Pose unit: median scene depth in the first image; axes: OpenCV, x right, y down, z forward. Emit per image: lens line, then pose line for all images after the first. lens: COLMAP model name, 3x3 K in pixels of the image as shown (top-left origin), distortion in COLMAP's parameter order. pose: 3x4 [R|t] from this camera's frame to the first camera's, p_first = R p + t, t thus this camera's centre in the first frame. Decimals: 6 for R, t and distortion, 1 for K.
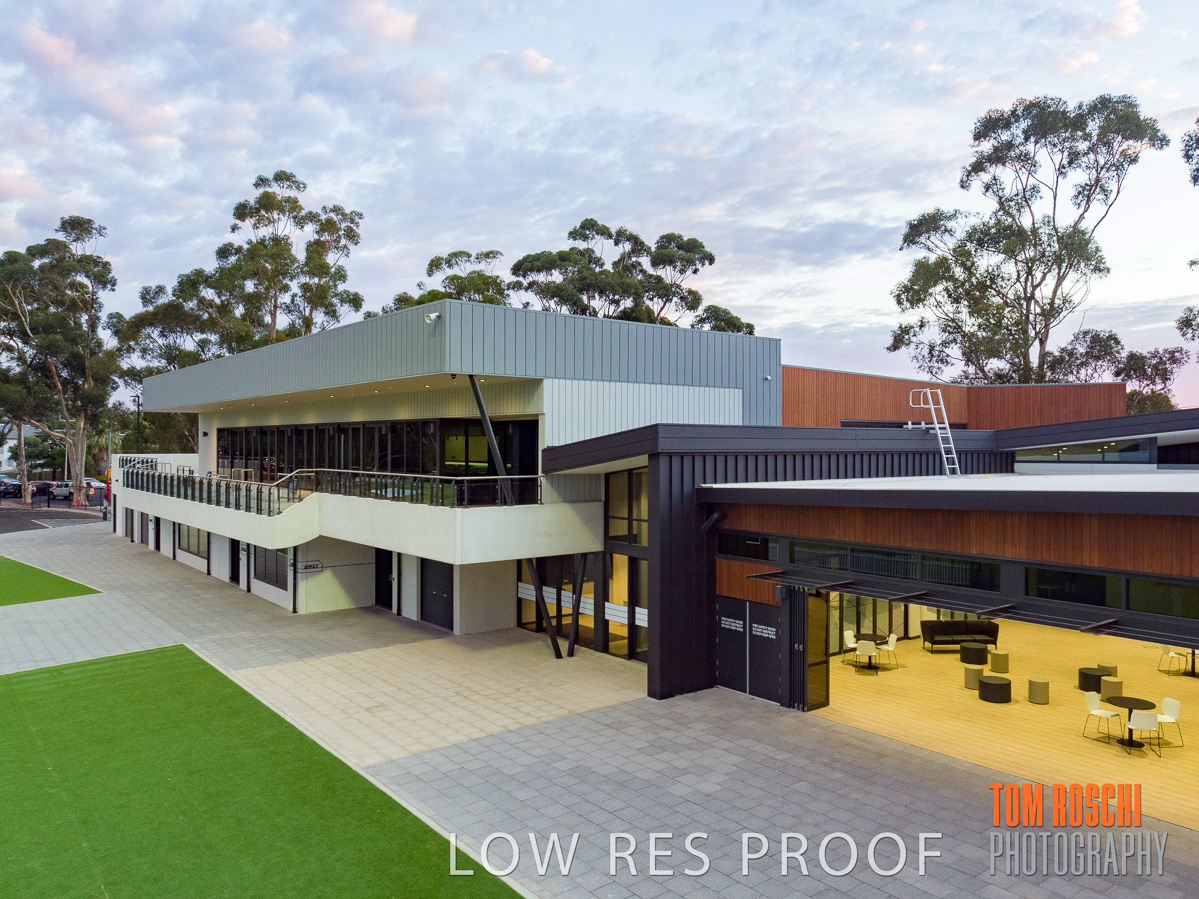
lens RADIAL K [[898.7, 0, 599.5], [0, 898.7, 449.5], [0, 0, 1]] dist [-0.000540, 0.002177]
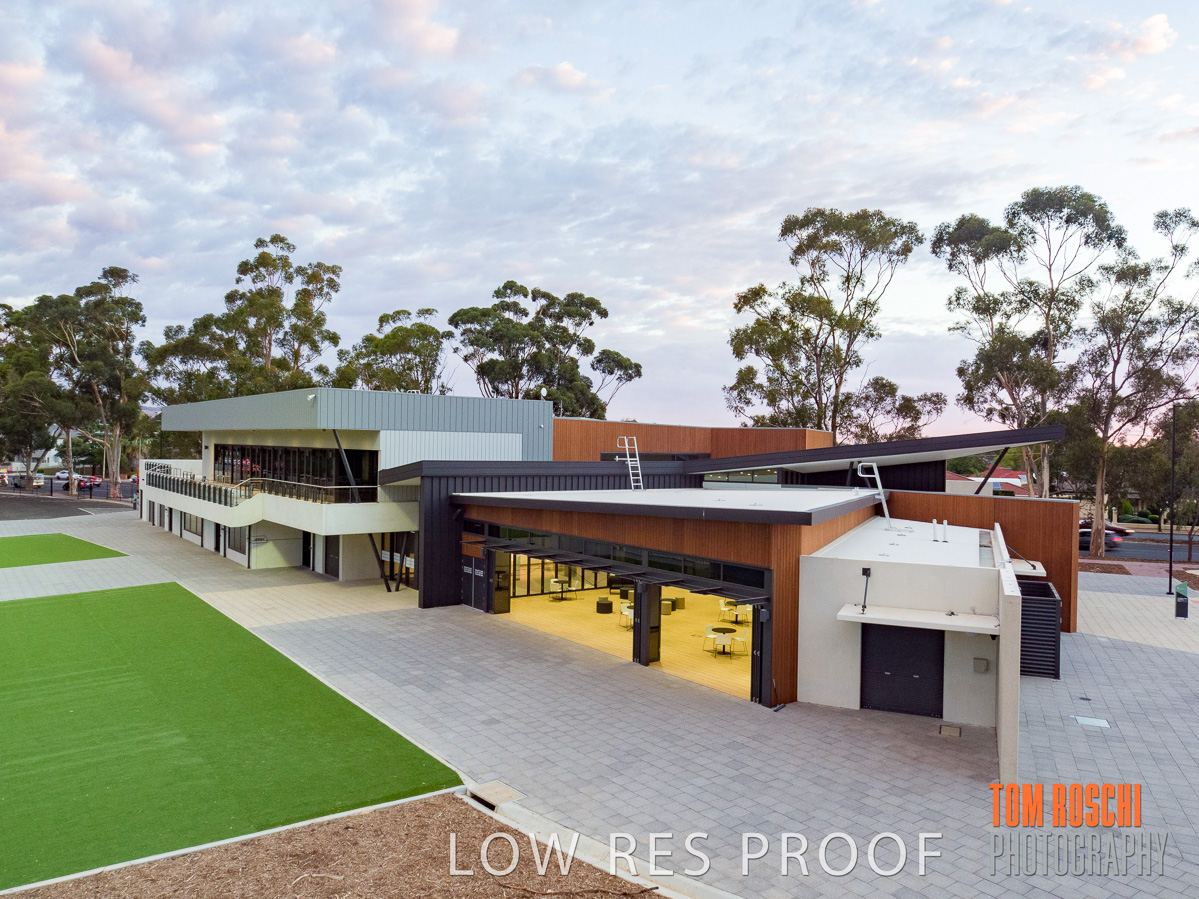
lens RADIAL K [[880.2, 0, 599.9], [0, 880.2, 456.9], [0, 0, 1]] dist [0.000251, -0.001021]
pose [[0.999647, 0.016193, -0.021079, 0.134133], [-0.016026, 0.999839, 0.008063, -0.016199], [0.021206, -0.007723, 0.999745, -0.233141]]
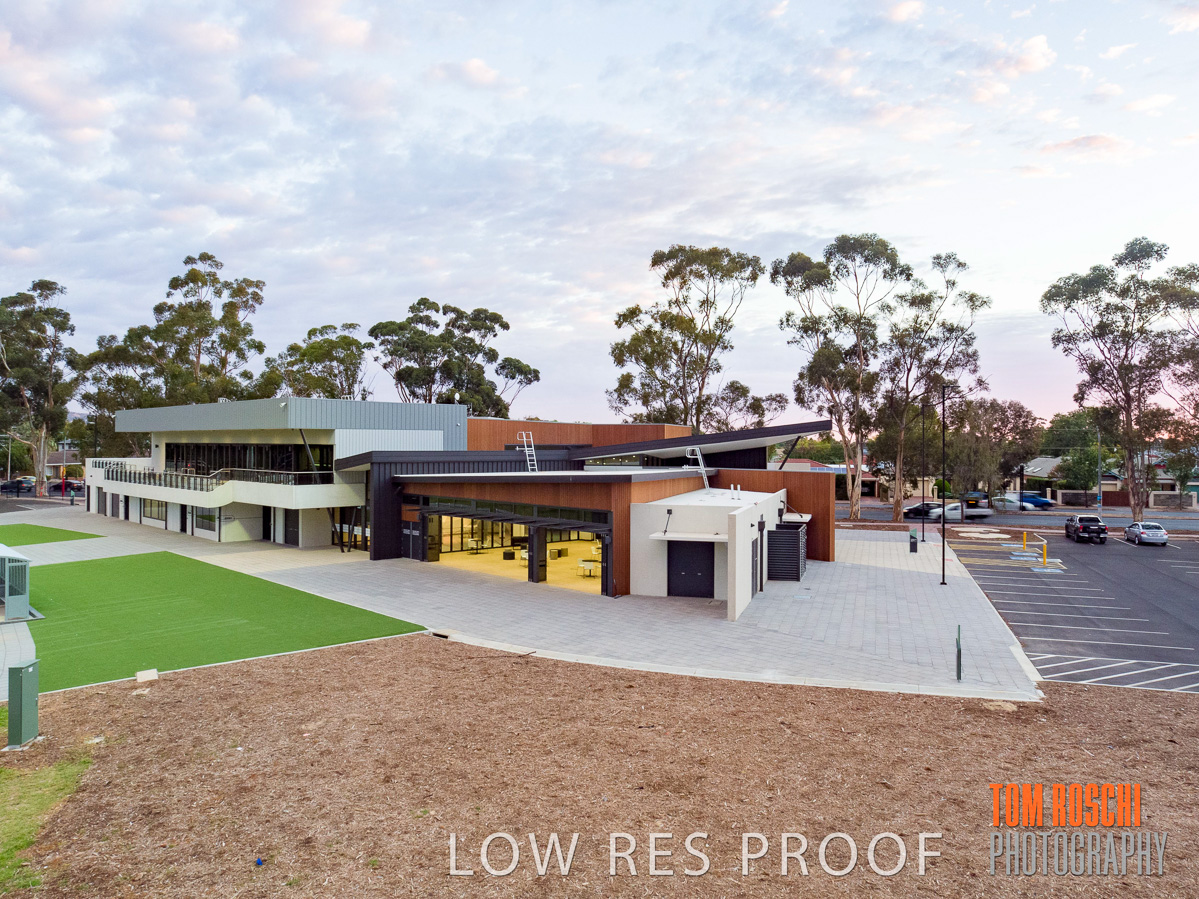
lens RADIAL K [[900.5, 0, 617.3], [0, 900.5, 444.0], [0, 0, 1]] dist [-0.004271, -0.001036]
pose [[0.994633, 0.002294, 0.103441, 0.139033], [-0.001814, 0.999987, -0.004732, -0.010560], [-0.103451, 0.004519, 0.994624, -0.452445]]
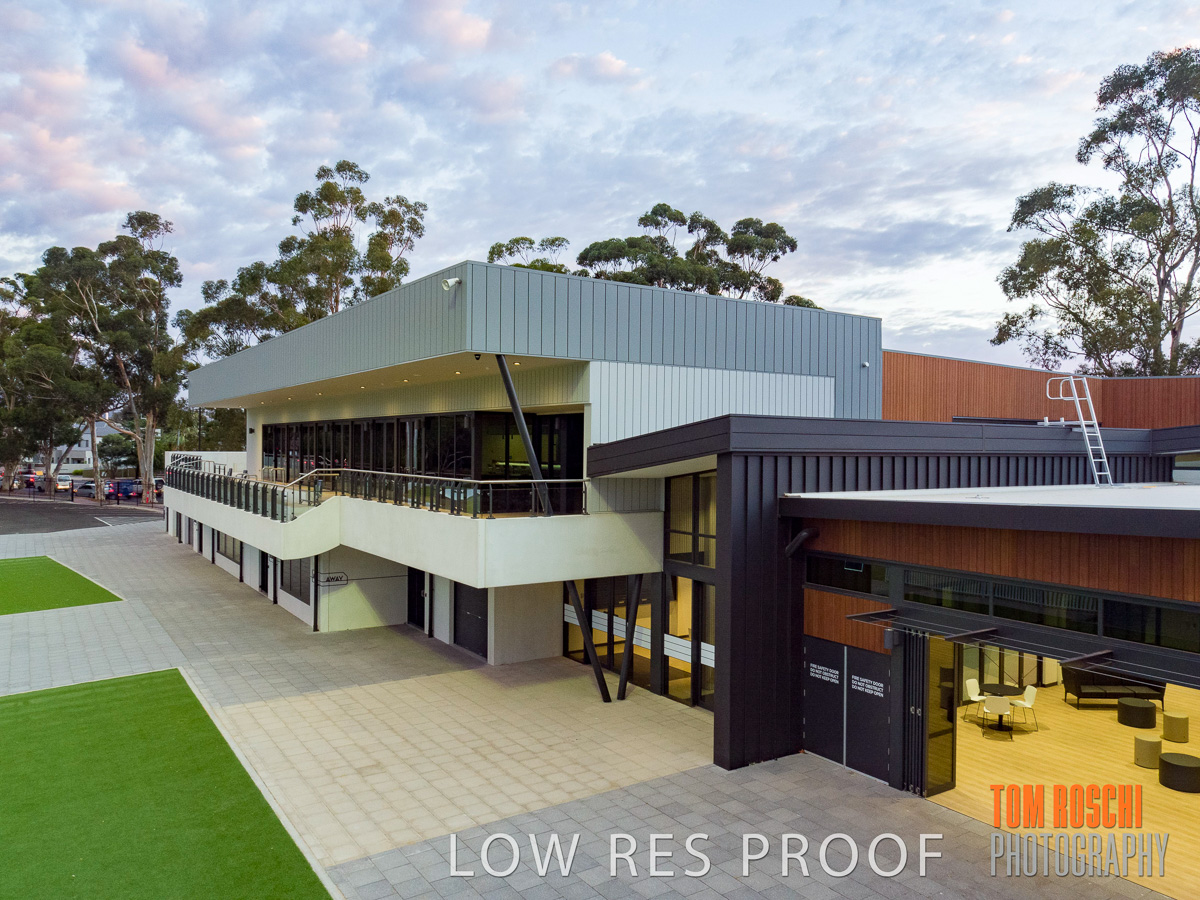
lens RADIAL K [[881.0, 0, 600.4], [0, 881.0, 457.4], [0, 0, 1]] dist [0.000251, -0.001021]
pose [[0.996773, 0.009078, -0.079763, 0.001022], [-0.008619, 0.999944, 0.006092, 0.001681], [0.079813, -0.005385, 0.996795, 0.073936]]
